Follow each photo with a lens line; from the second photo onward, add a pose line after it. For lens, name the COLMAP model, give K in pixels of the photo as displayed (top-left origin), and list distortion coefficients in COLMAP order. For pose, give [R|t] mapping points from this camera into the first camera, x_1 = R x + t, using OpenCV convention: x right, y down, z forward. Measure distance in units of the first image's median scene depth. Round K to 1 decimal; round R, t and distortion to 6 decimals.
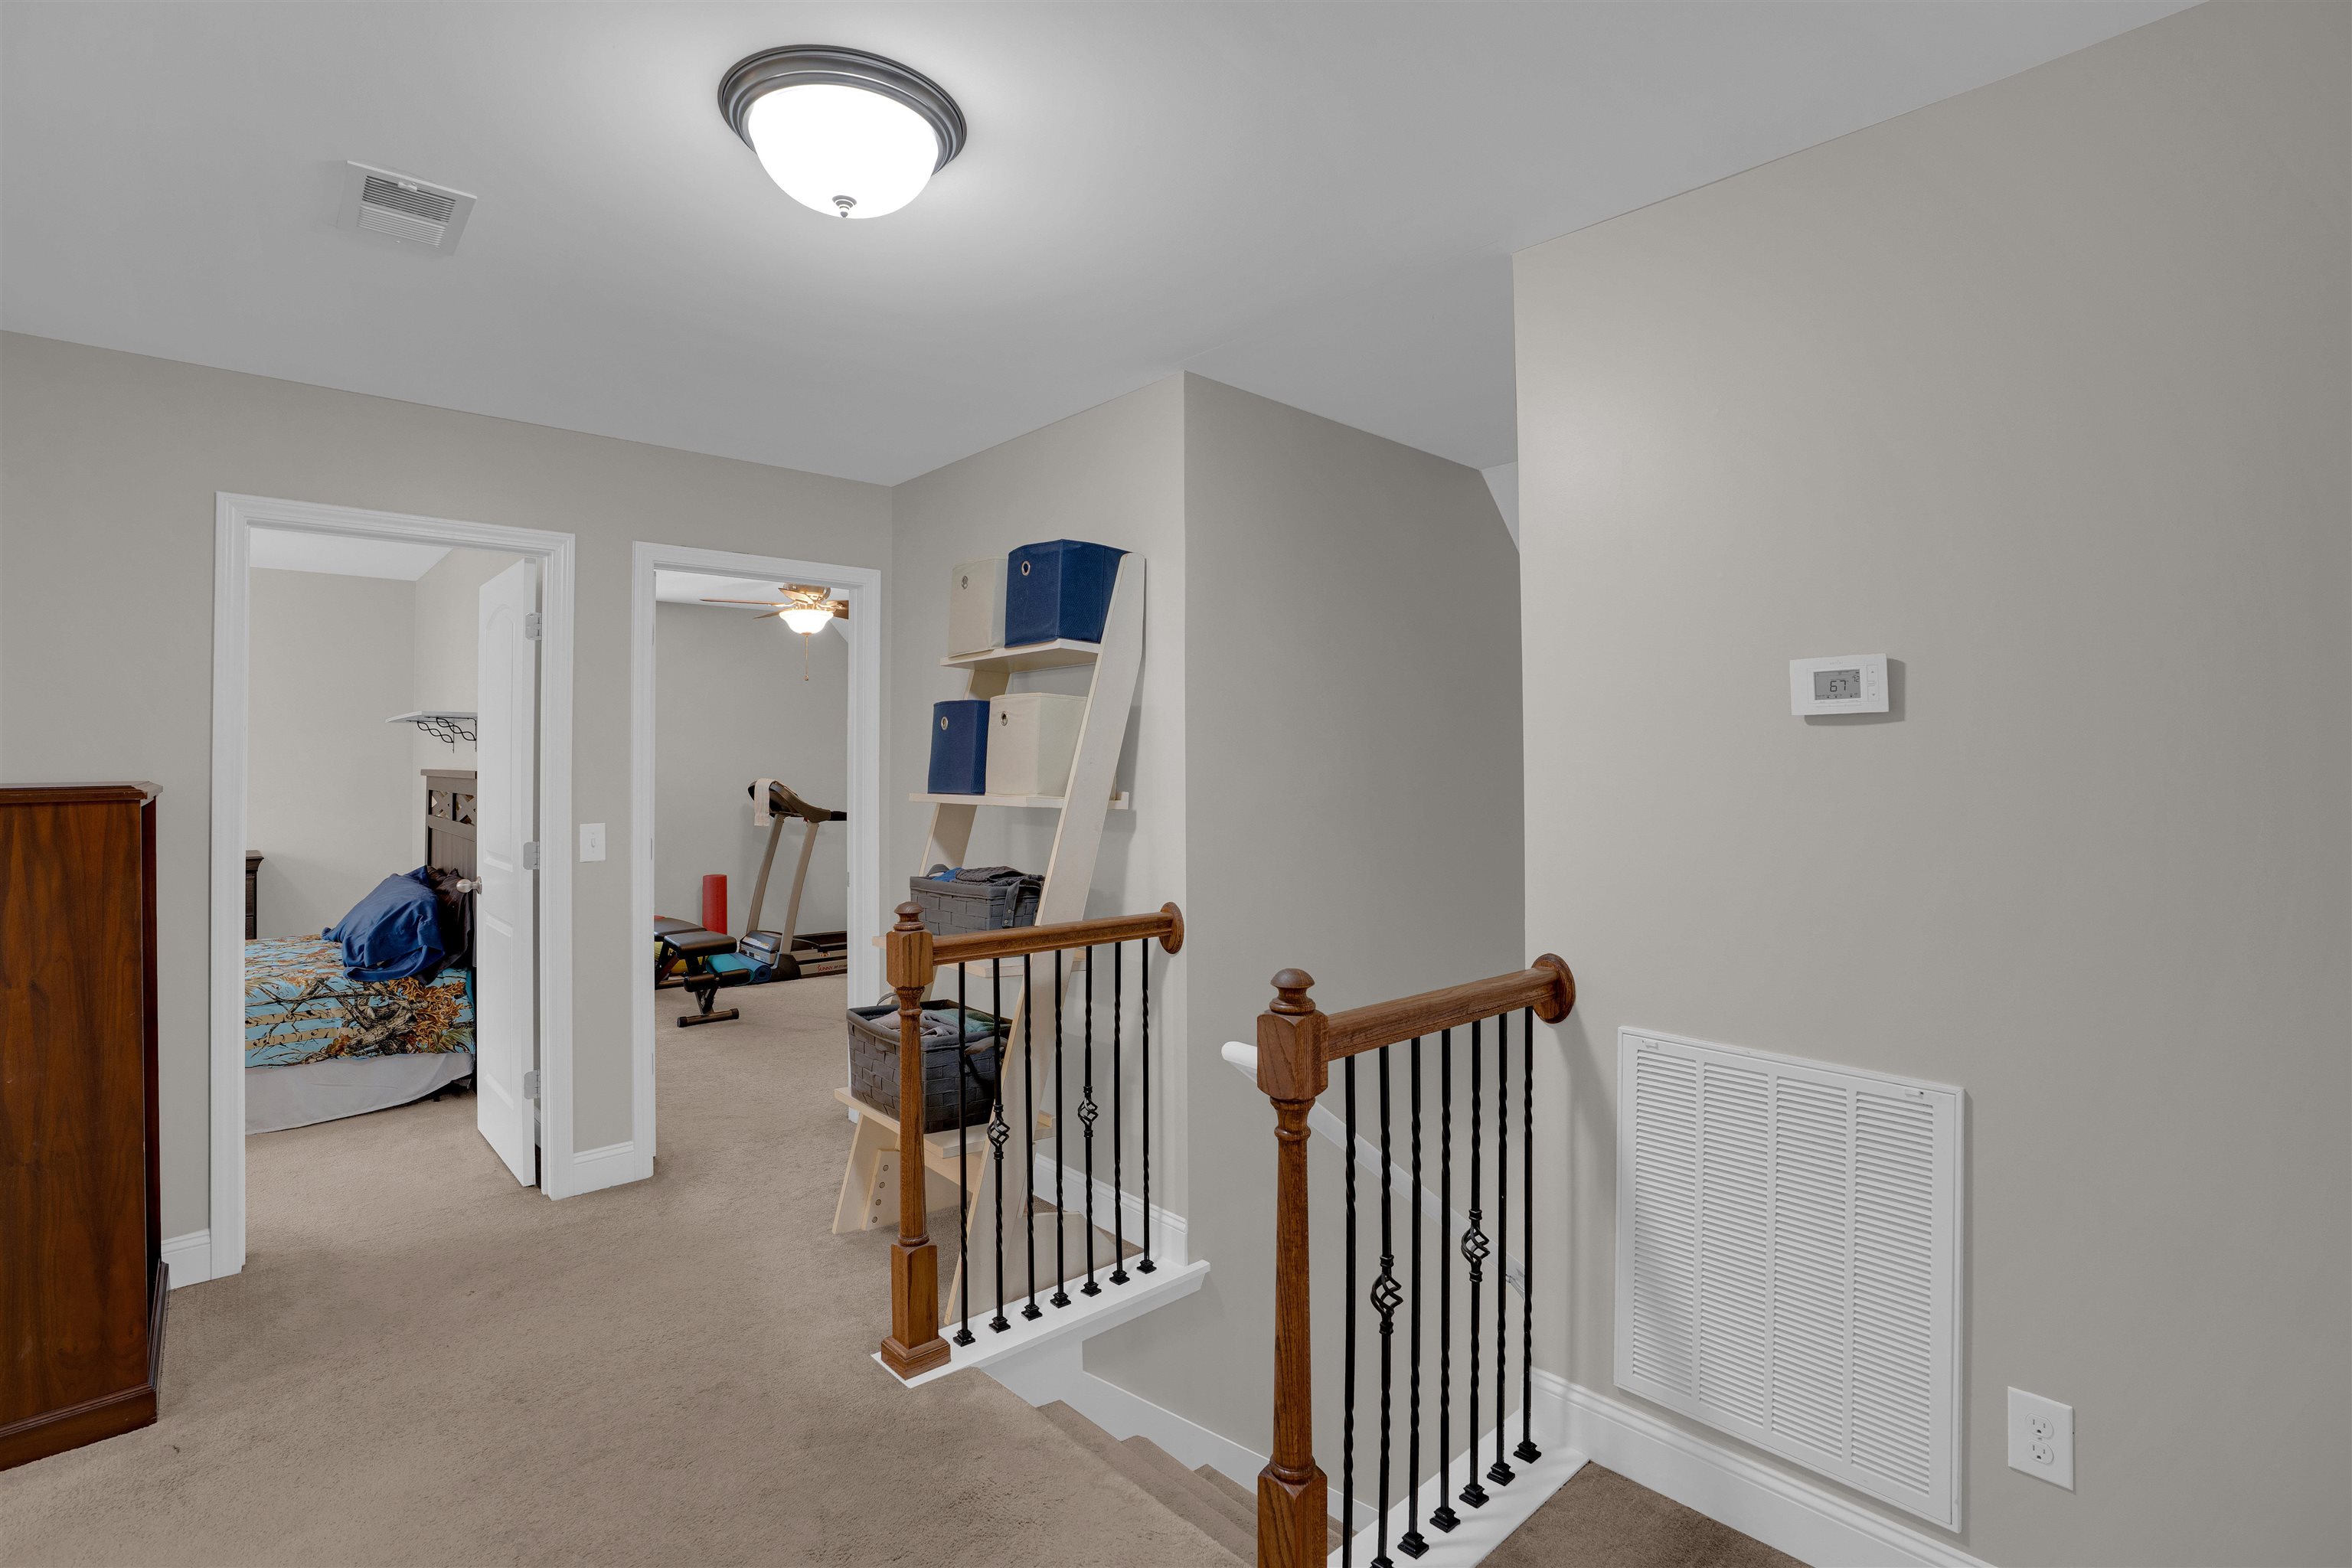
lens RADIAL K [[1083.4, 0, 1182.3], [0, 1083.4, 779.1], [0, 0, 1]] dist [-0.015768, 0.000611]
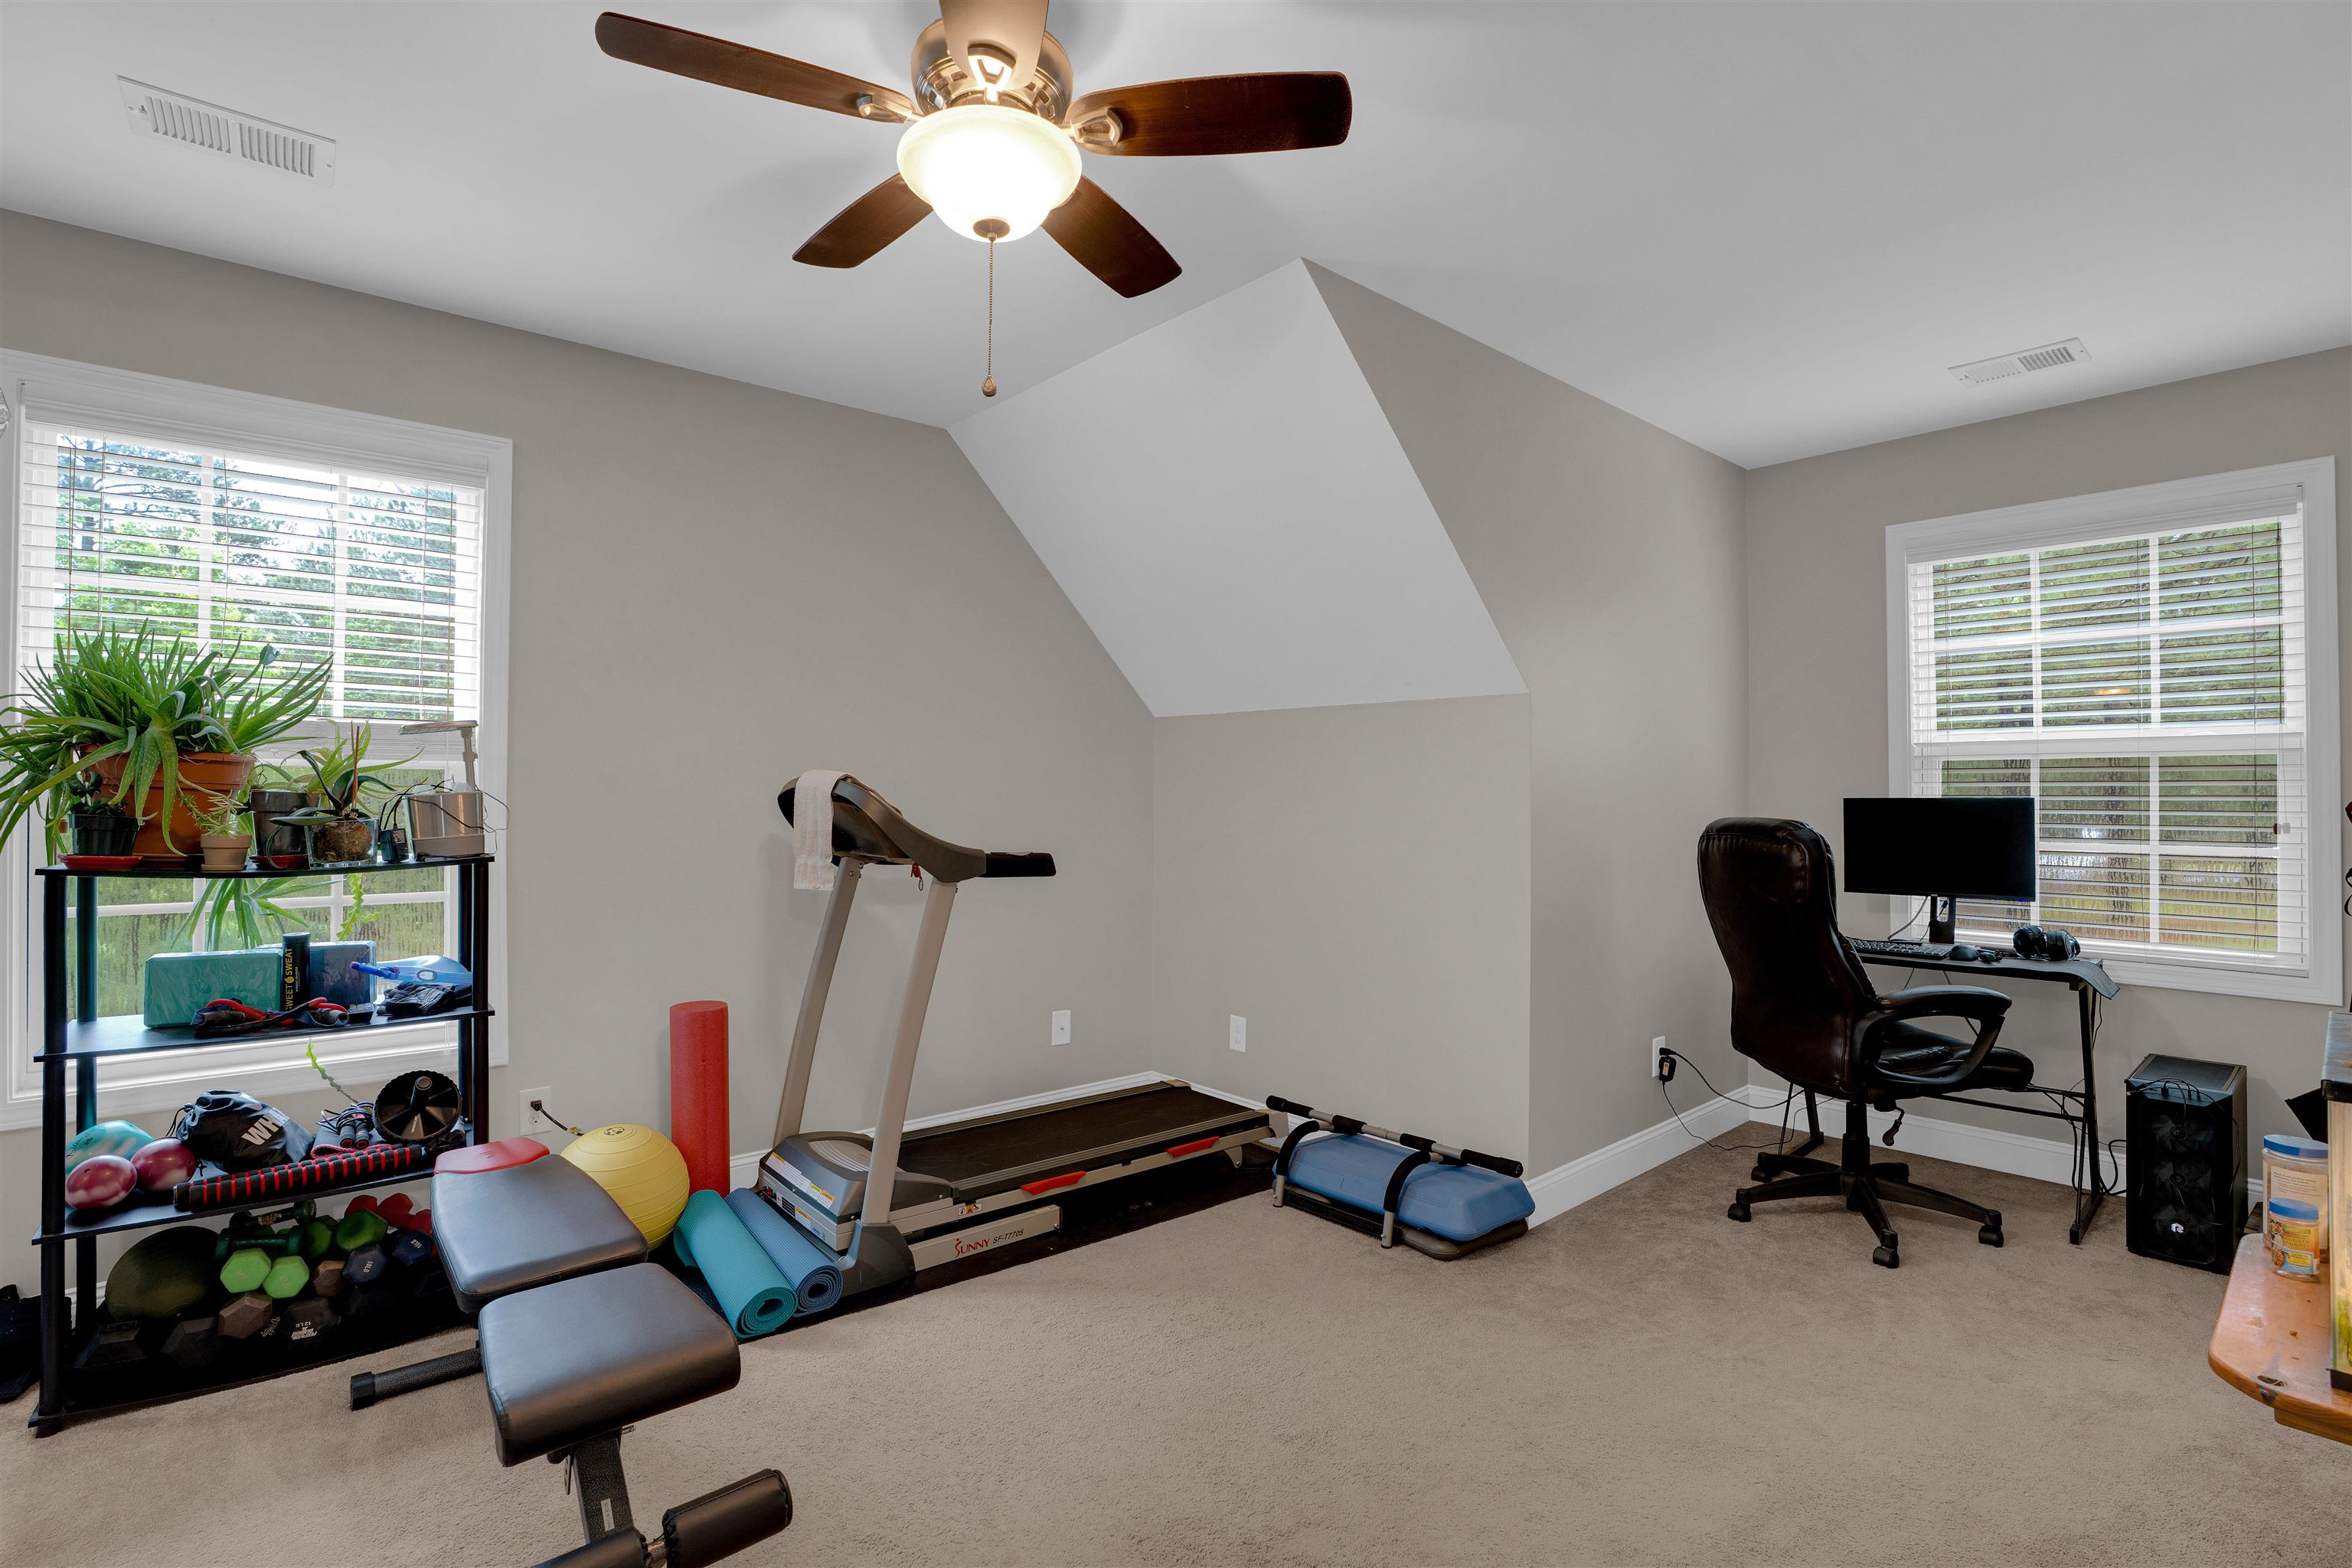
lens RADIAL K [[1083.4, 0, 1170.2], [0, 1083.4, 787.0], [0, 0, 1]] dist [-0.015768, 0.000611]
pose [[0.999750, -0.010090, -0.019954, -0.249136], [0.009878, 0.999894, -0.010695, 0.011001], [0.020059, 0.010495, 0.999744, 0.604273]]
